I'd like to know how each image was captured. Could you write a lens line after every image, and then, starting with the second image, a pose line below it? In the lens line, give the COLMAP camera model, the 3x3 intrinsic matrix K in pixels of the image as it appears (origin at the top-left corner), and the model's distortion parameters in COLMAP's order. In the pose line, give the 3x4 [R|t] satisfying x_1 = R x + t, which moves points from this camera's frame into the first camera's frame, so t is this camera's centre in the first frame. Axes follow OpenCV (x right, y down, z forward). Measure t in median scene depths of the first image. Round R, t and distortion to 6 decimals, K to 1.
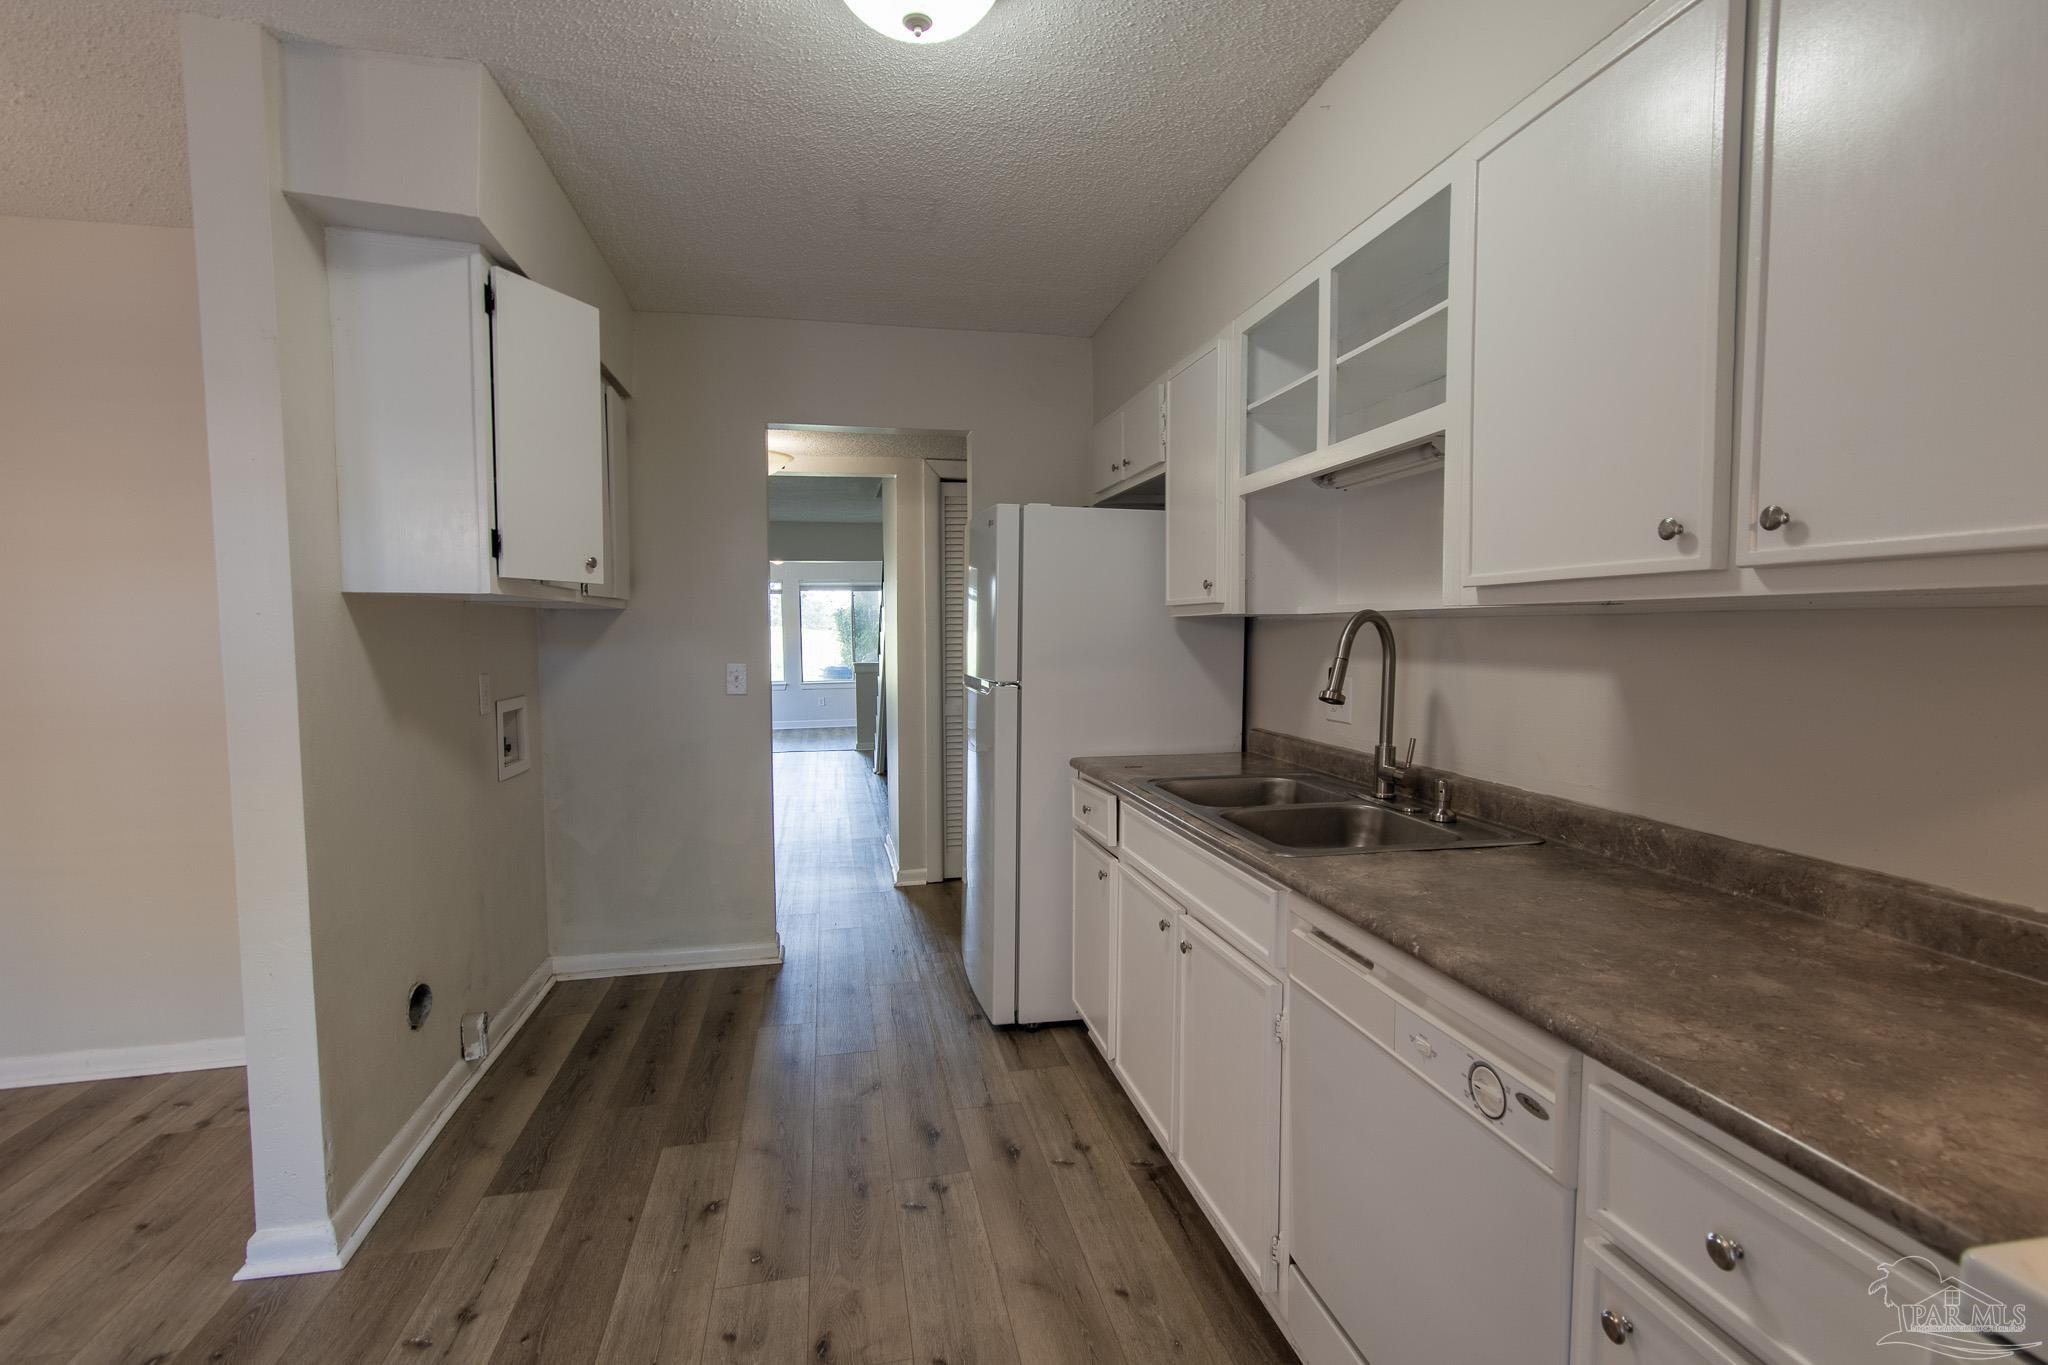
lens RADIAL K [[933.9, 0, 1024.0], [0, 933.9, 682.5], [0, 0, 1]] dist [0.002299, 0.000418]
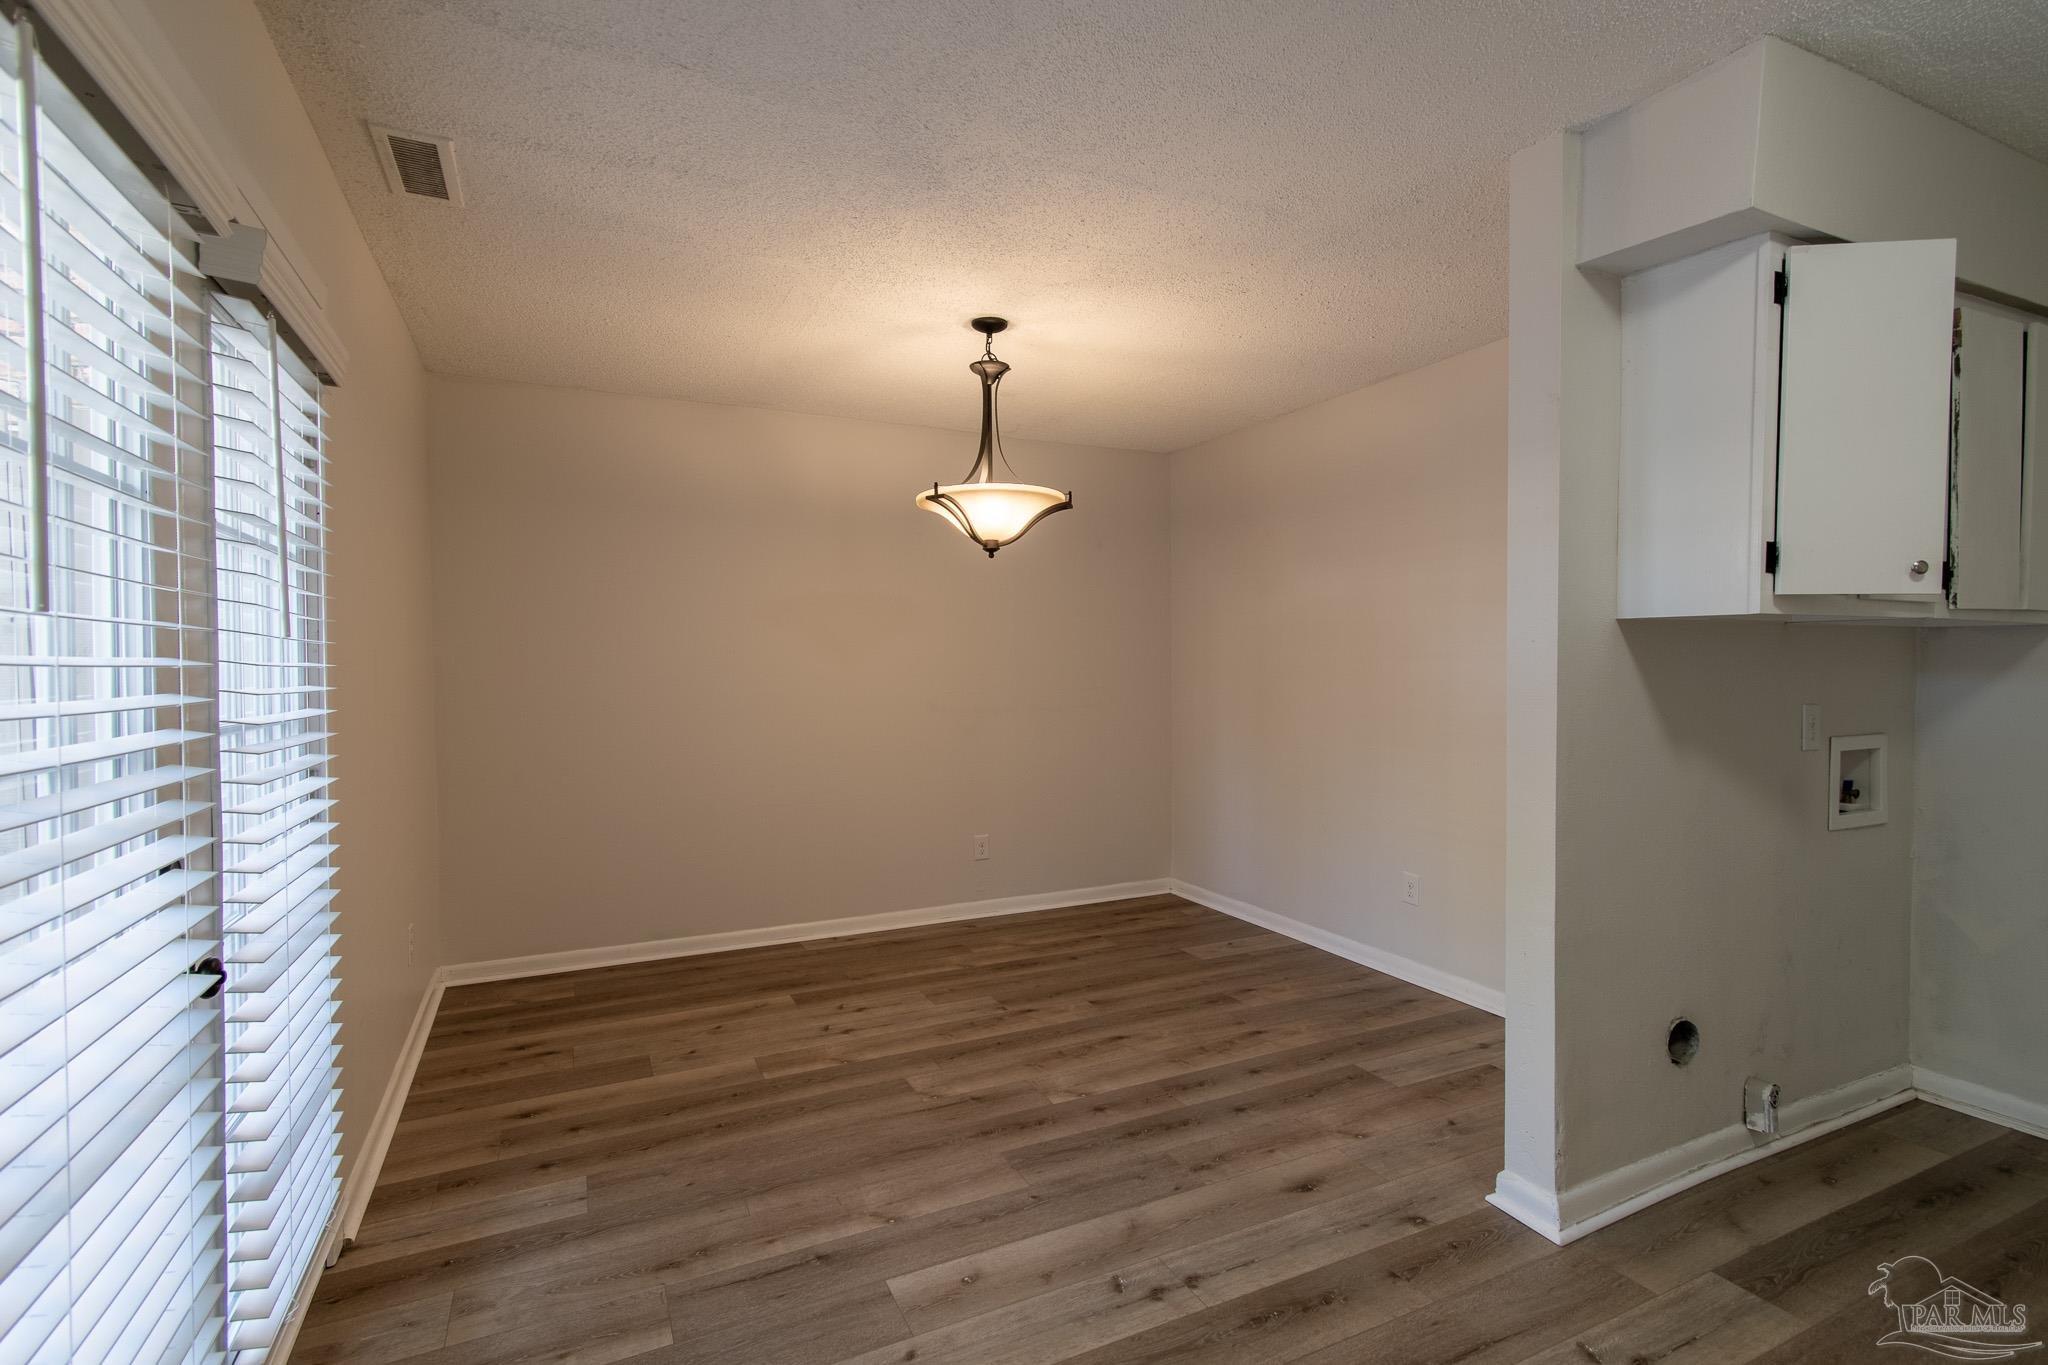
lens RADIAL K [[949.5, 0, 1024.0], [0, 949.5, 682.5], [0, 0, 1]] dist [0.003404, -0.000664]
pose [[0.234929, 0.025201, -0.971686, 0.146228], [-0.052337, 0.998542, 0.013244, -0.003629], [0.970603, 0.047744, 0.235905, 0.091255]]
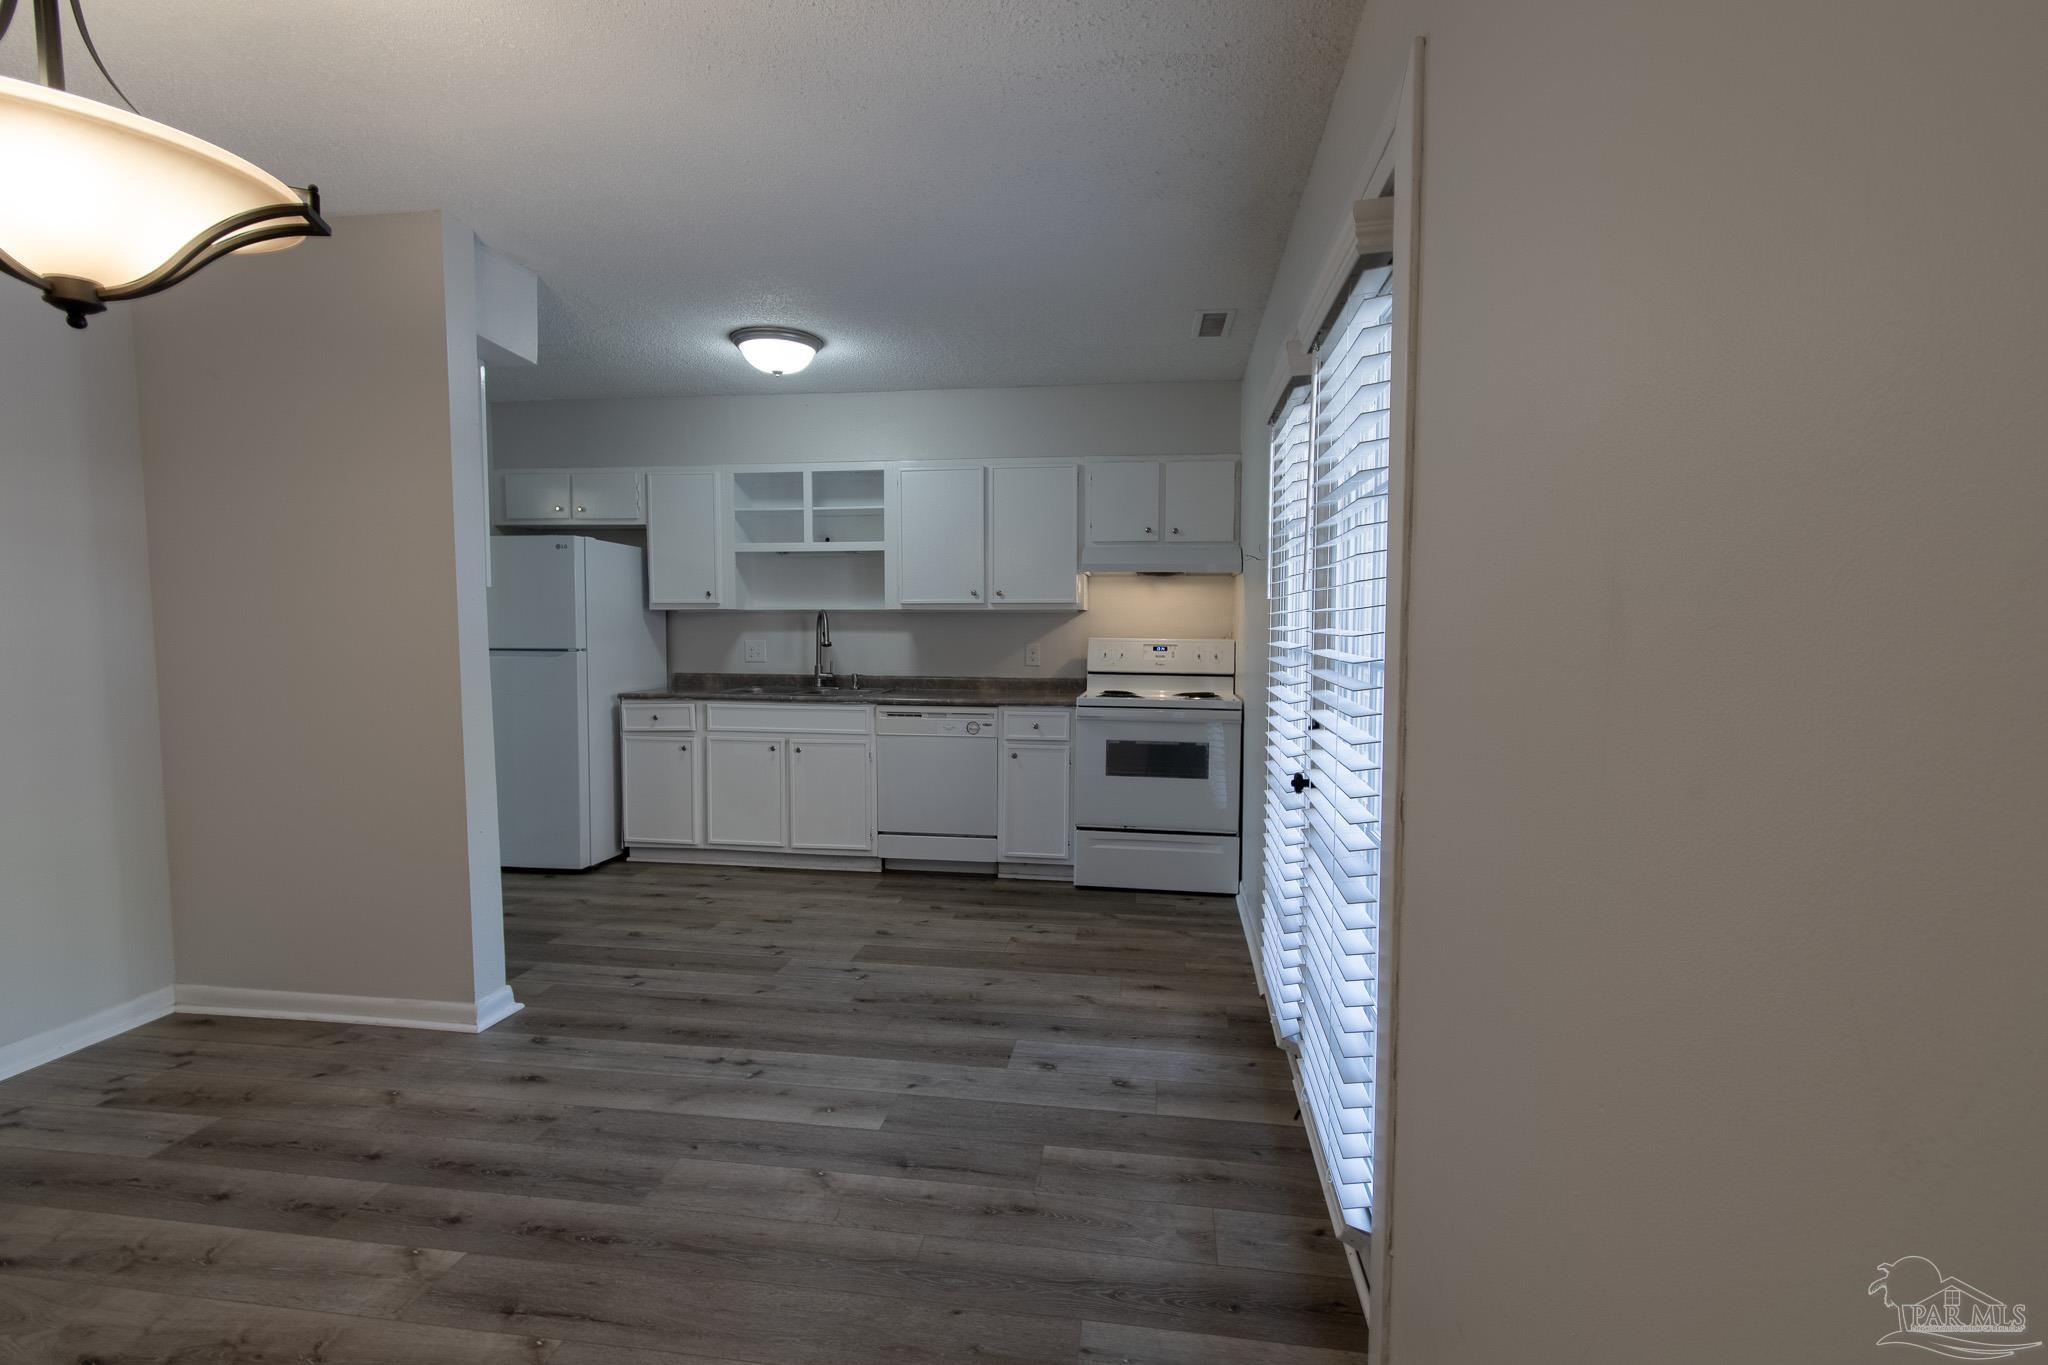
lens RADIAL K [[940.7, 0, 1024.0], [0, 940.7, 682.5], [0, 0, 1]] dist [0.003807, 0.000015]
pose [[0.347477, -0.053218, 0.936177, -1.595693], [0.049247, 0.998046, 0.038456, 0.040937], [-0.936394, 0.032742, 0.349419, -0.324390]]
